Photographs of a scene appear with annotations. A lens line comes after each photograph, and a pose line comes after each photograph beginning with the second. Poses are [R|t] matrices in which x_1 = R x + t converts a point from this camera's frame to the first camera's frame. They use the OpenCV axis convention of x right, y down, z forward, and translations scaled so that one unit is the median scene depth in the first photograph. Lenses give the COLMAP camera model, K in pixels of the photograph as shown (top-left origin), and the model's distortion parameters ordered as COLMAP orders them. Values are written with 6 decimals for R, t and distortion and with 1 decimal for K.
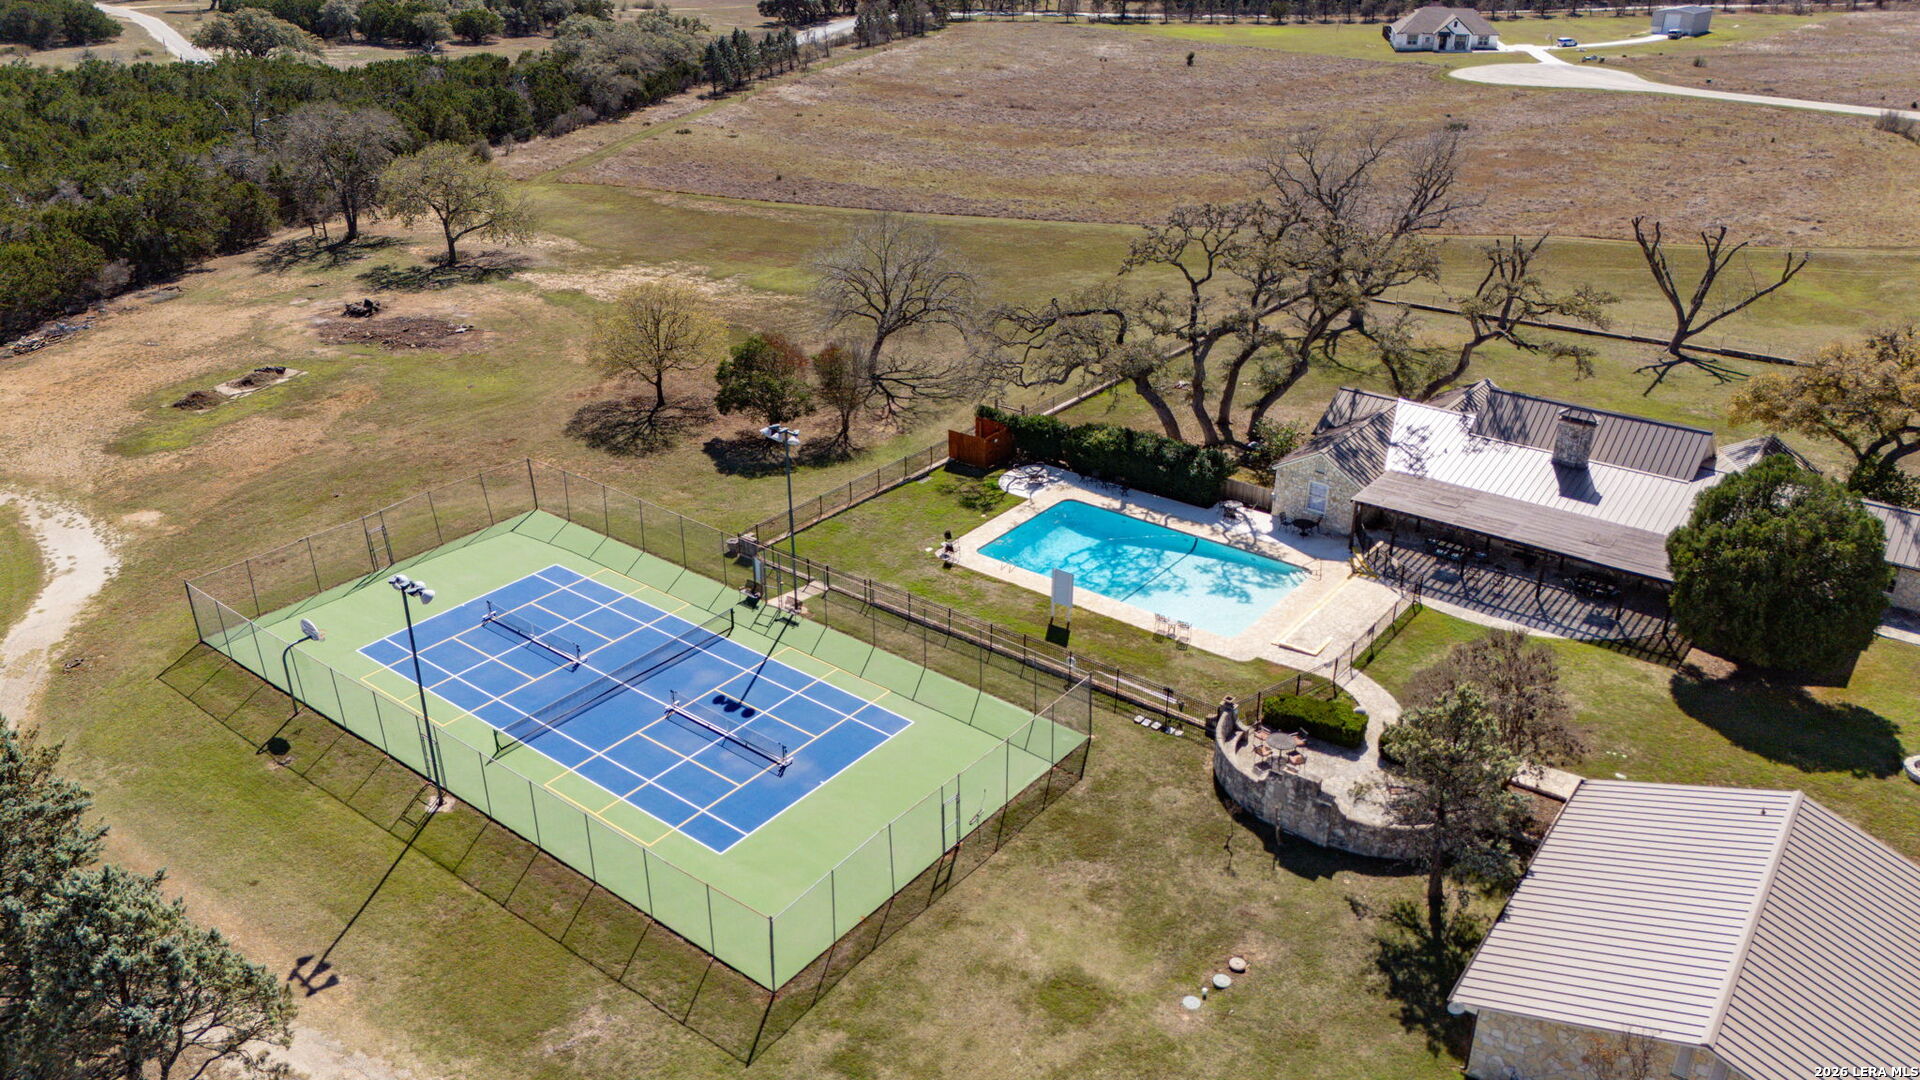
lens RADIAL K [[1397.2, 0, 955.4], [0, 1397.2, 539.4], [0, 0, 1]] dist [0.063007, -0.053658]
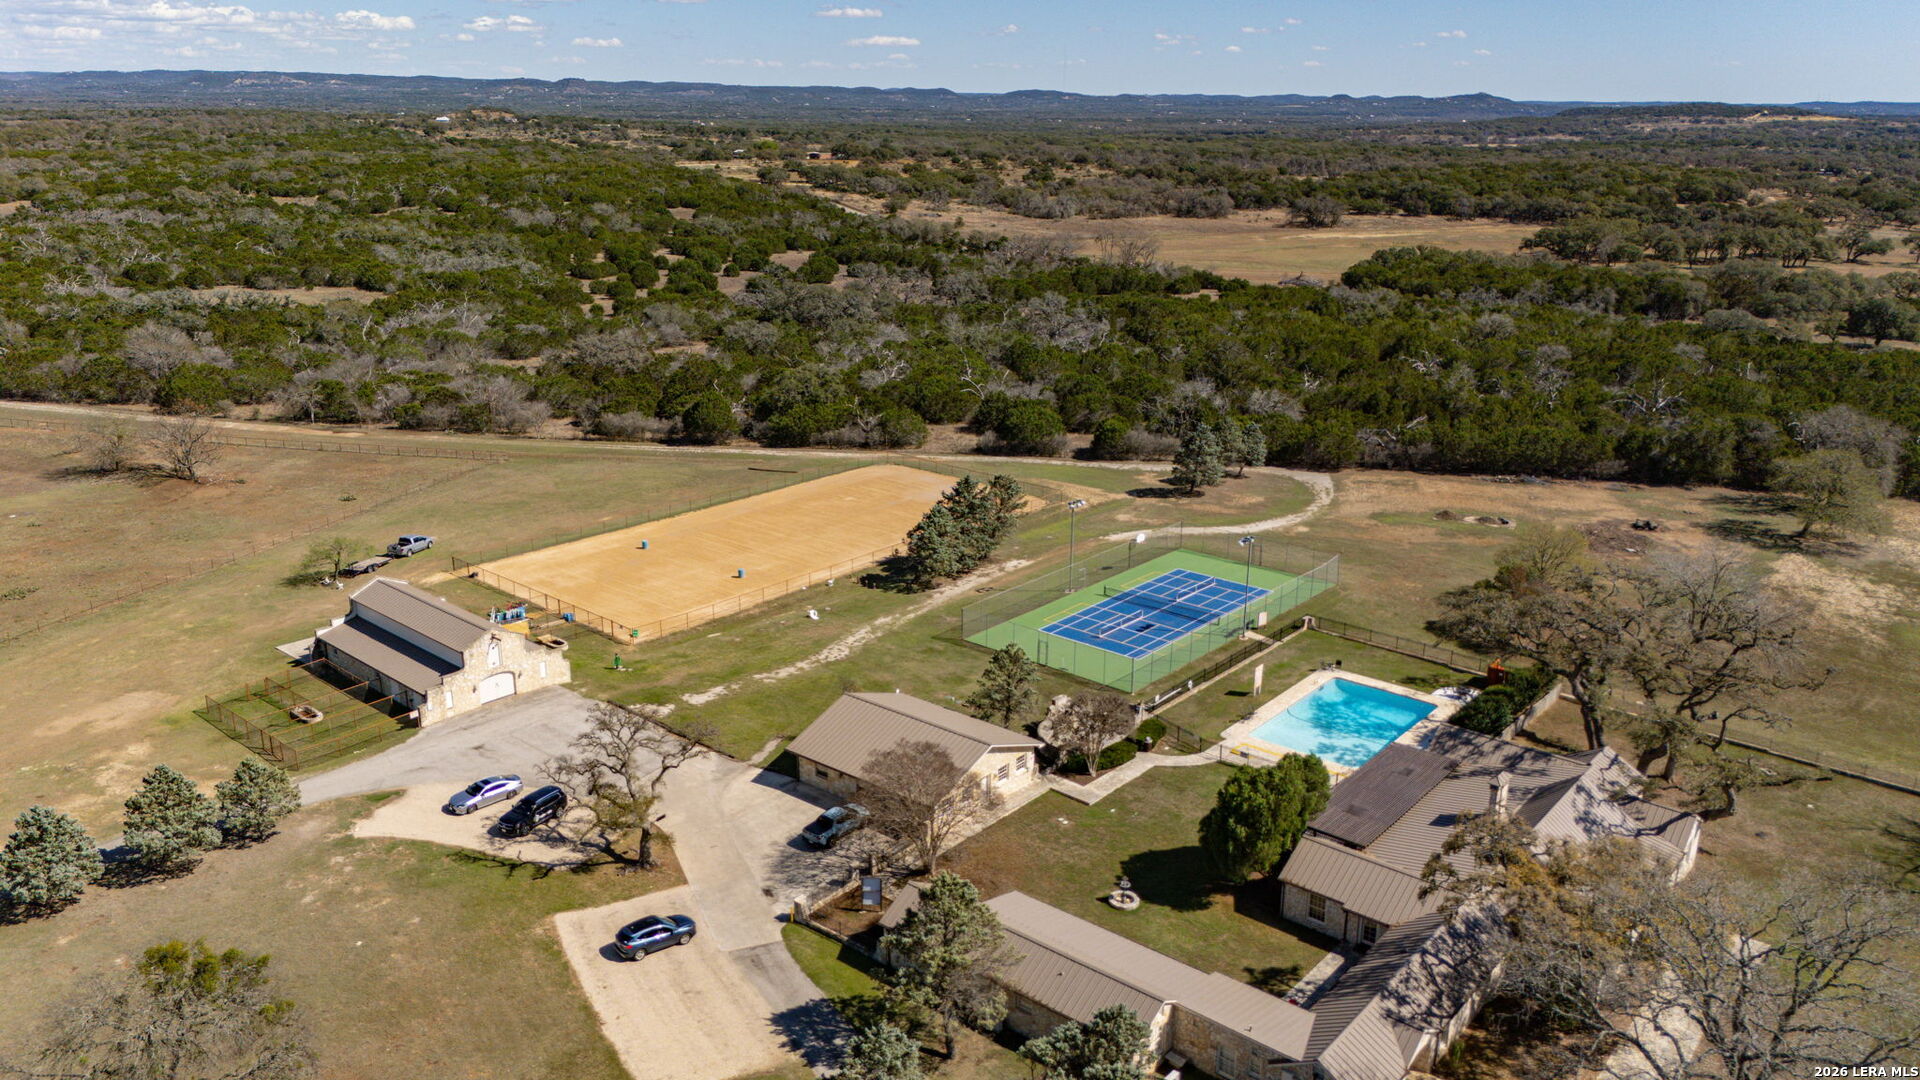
lens RADIAL K [[1397.2, 0, 965.3], [0, 1397.2, 553.1], [0, 0, 1]] dist [0.063007, -0.053658]
pose [[-0.038658, 0.303413, -0.952075, 1.278707], [-0.441925, 0.849353, 0.288621, -0.327083], [0.896218, 0.431904, 0.101251, 0.336308]]
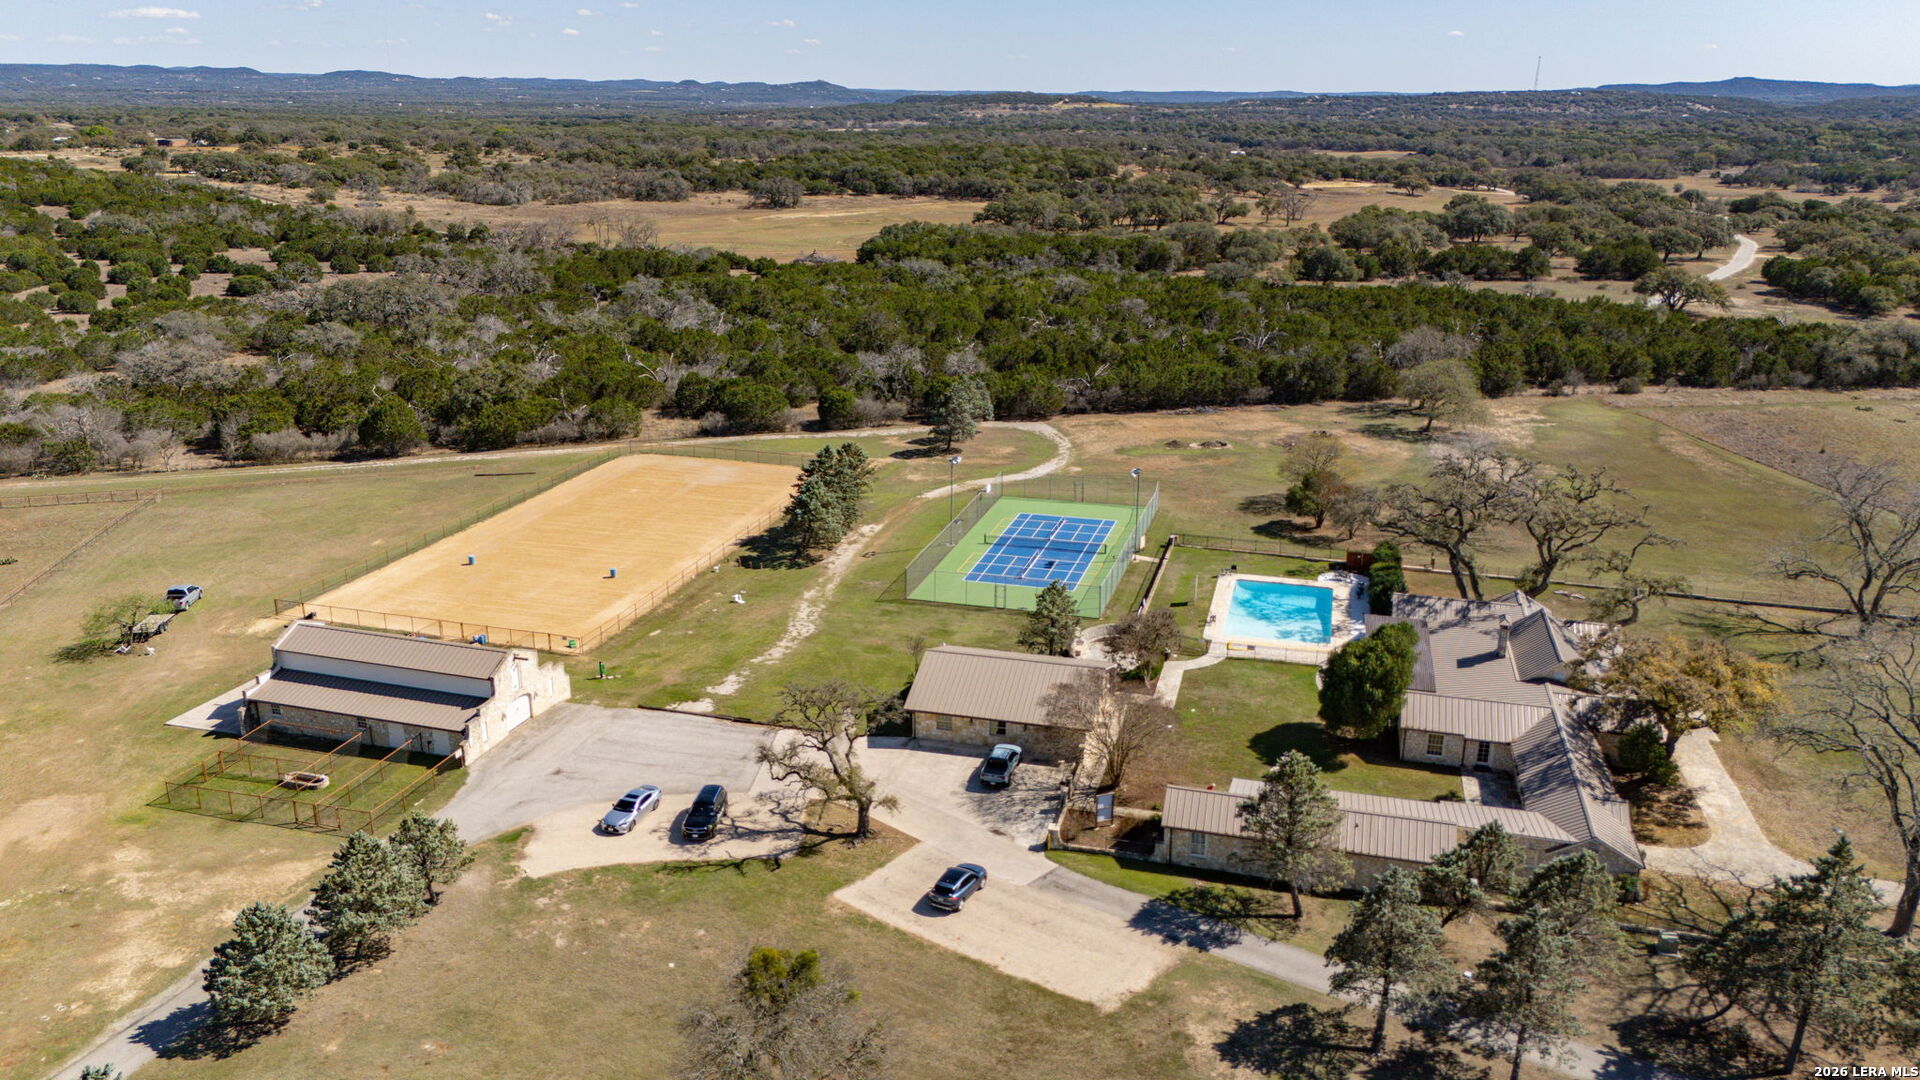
lens RADIAL K [[1397.2, 0, 967.1], [0, 1397.2, 541.0], [0, 0, 1]] dist [0.063007, -0.053658]
pose [[0.384265, 0.281991, -0.879103, 1.252270], [-0.408131, 0.906000, 0.112220, -0.083045], [0.828112, 0.315667, 0.463233, -0.138407]]
